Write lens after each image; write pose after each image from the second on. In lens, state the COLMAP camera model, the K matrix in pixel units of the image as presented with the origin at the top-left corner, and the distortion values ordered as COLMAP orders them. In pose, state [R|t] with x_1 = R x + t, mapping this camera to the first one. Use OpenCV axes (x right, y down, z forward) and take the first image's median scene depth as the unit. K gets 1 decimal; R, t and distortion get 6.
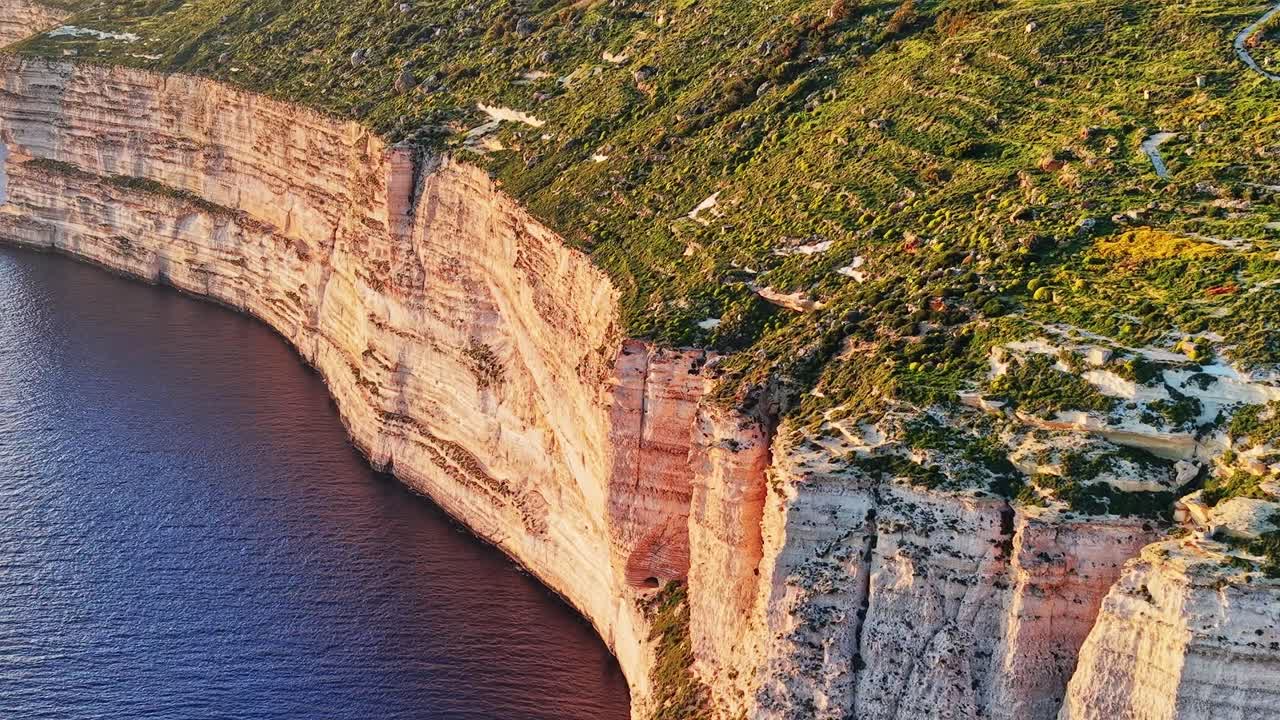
lens RADIAL K [[1799.4, 0, 640.0], [0, 1799.4, 360.0], [0, 0, 1]] dist [0.232313, -0.889932]
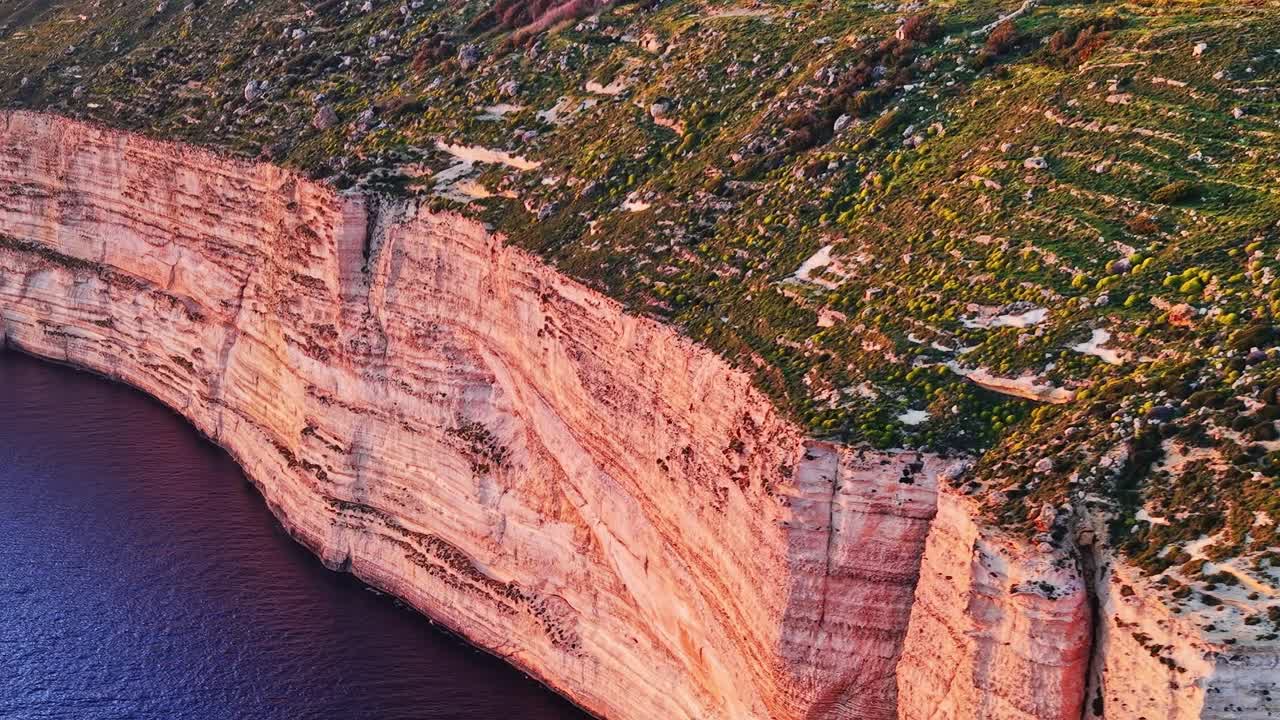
lens RADIAL K [[1799.4, 0, 640.0], [0, 1799.4, 360.0], [0, 0, 1]] dist [0.232313, -0.889932]
pose [[0.991298, -0.031508, 0.127813, -0.122334], [0.033266, 0.999379, -0.011647, -0.026818], [-0.127366, 0.015798, 0.991730, 0.142201]]
